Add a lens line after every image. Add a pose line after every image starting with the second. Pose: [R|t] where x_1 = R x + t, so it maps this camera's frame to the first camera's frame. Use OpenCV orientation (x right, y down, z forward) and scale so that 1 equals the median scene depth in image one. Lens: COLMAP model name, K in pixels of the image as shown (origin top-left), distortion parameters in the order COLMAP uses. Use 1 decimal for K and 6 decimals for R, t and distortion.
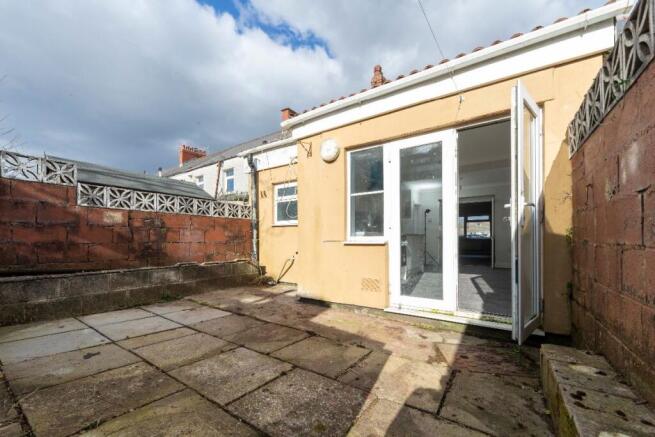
lens RADIAL K [[260.5, 0, 330.8], [0, 260.5, 239.3], [0, 0, 1]] dist [-0.003622, -0.001416]
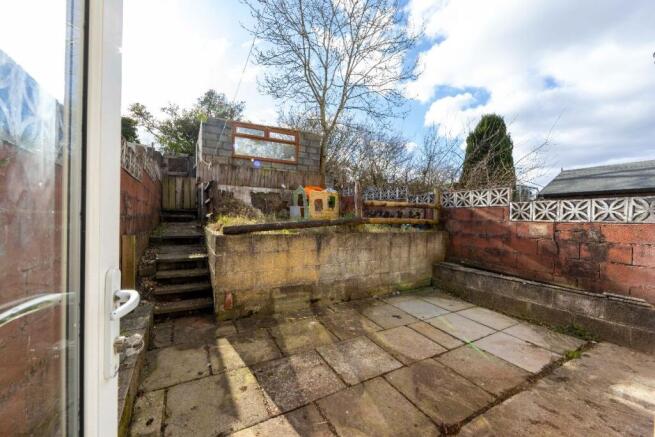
lens RADIAL K [[260.5, 0, 331.1], [0, 260.5, 220.6], [0, 0, 1]] dist [-0.003622, -0.001416]
pose [[-0.452862, 0.002418, -0.891577, 0.503840], [-0.017459, 0.999781, 0.011580, -0.131336], [0.891410, 0.020811, -0.452721, 0.800296]]
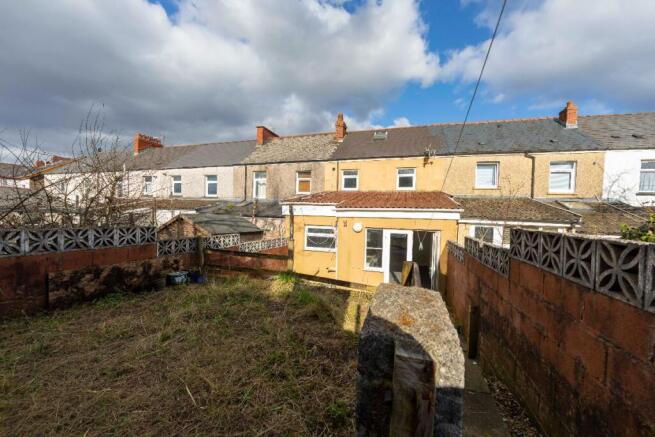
lens RADIAL K [[260.5, 0, 327.2], [0, 260.5, 220.4], [0, 0, 1]] dist [-0.003622, -0.001416]
pose [[0.956367, 0.023283, 0.291238, -0.890239], [-0.032499, 0.999111, 0.026849, -0.451735], [-0.290354, -0.035142, 0.956274, -1.007870]]
